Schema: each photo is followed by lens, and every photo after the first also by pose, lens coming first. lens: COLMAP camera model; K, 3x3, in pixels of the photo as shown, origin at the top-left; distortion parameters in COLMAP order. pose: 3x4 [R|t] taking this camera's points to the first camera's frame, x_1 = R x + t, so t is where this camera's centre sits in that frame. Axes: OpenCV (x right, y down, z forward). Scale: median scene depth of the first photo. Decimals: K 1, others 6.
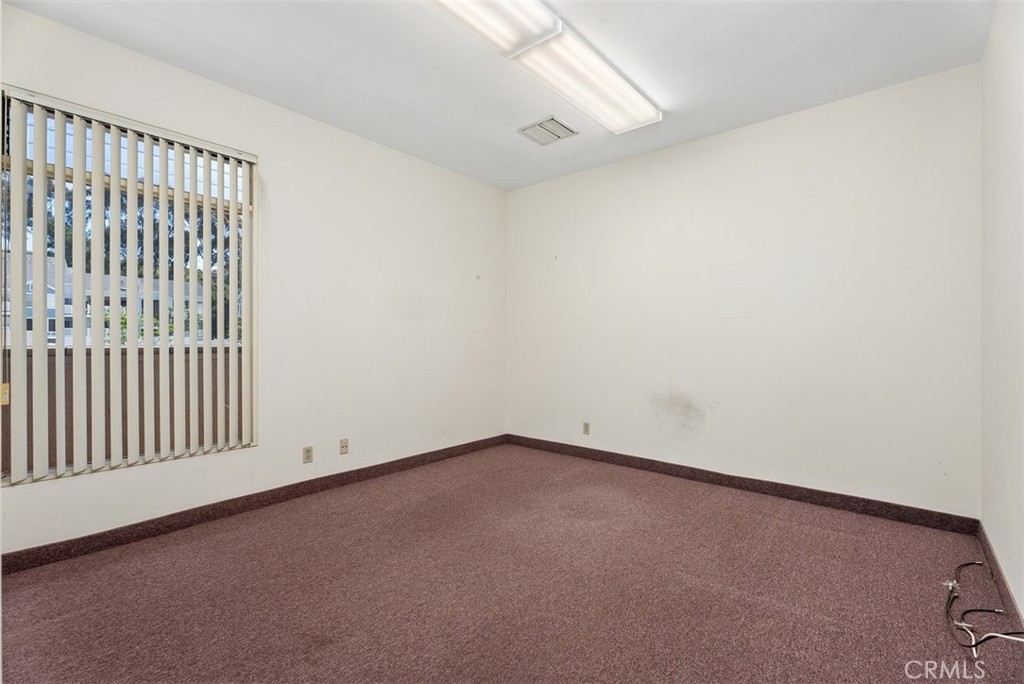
lens RADIAL K [[456.4, 0, 507.5], [0, 456.4, 339.0], [0, 0, 1]] dist [-0.000578, -0.001155]
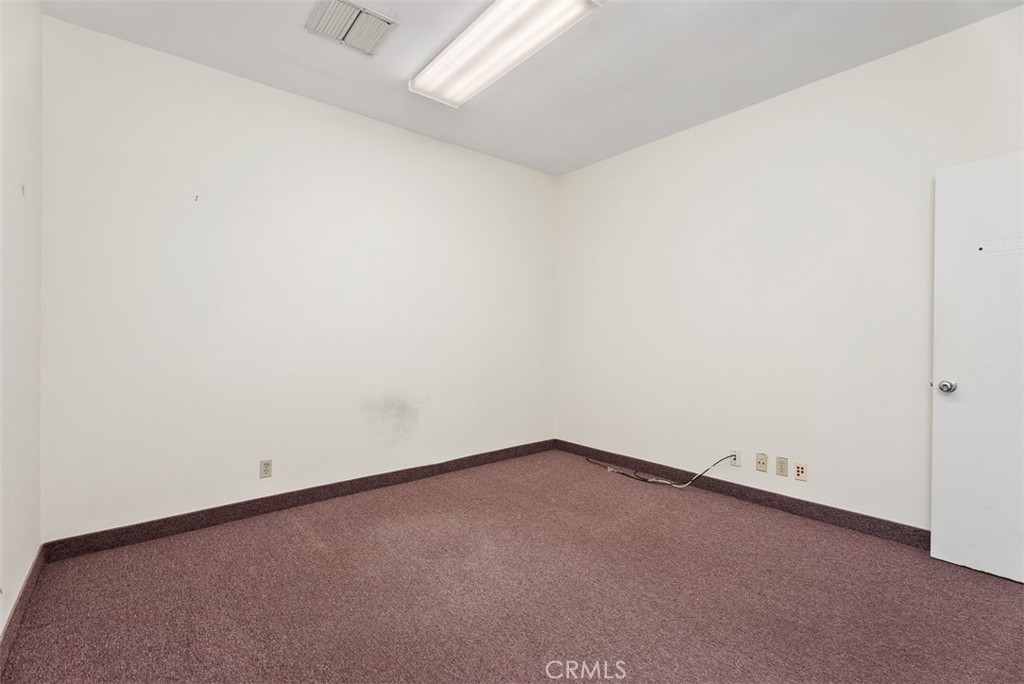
lens RADIAL K [[456.4, 0, 510.3], [0, 456.4, 342.1], [0, 0, 1]] dist [-0.000578, -0.001155]
pose [[0.158552, -0.015730, 0.987225, -0.562150], [0.000847, 0.999875, 0.015796, -0.003124], [-0.987350, -0.001669, 0.158545, 0.691437]]
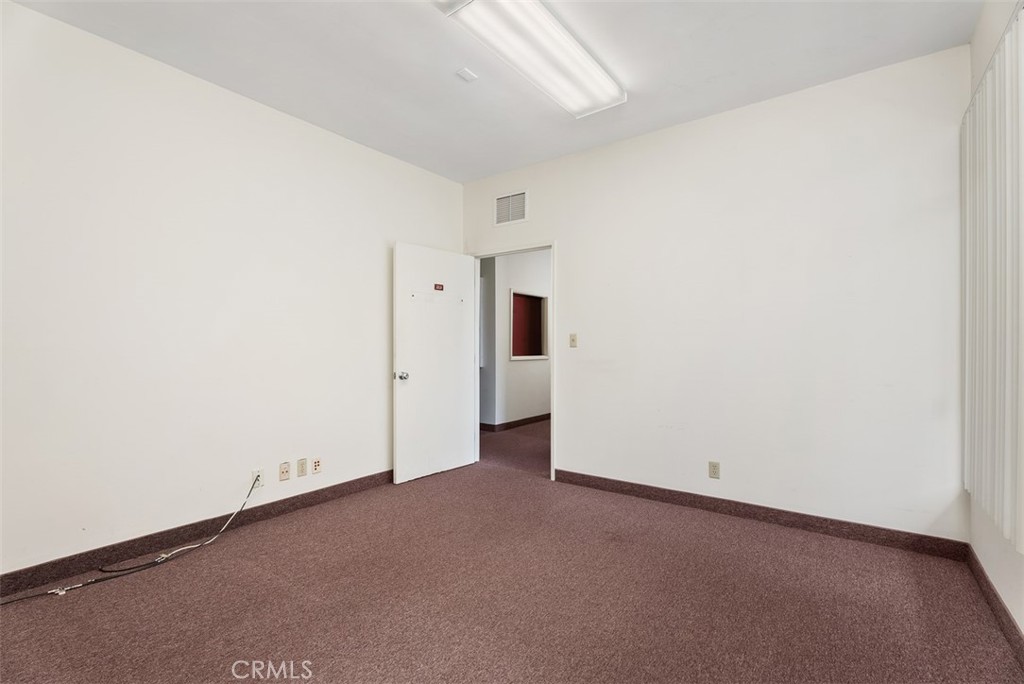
lens RADIAL K [[456.4, 0, 518.2], [0, 456.4, 343.8], [0, 0, 1]] dist [-0.000578, -0.001155]
pose [[-0.995768, -0.000636, -0.091906, 0.037525], [-0.000652, 1.000000, 0.000135, -0.005981], [0.091905, 0.000195, -0.995768, 1.308170]]
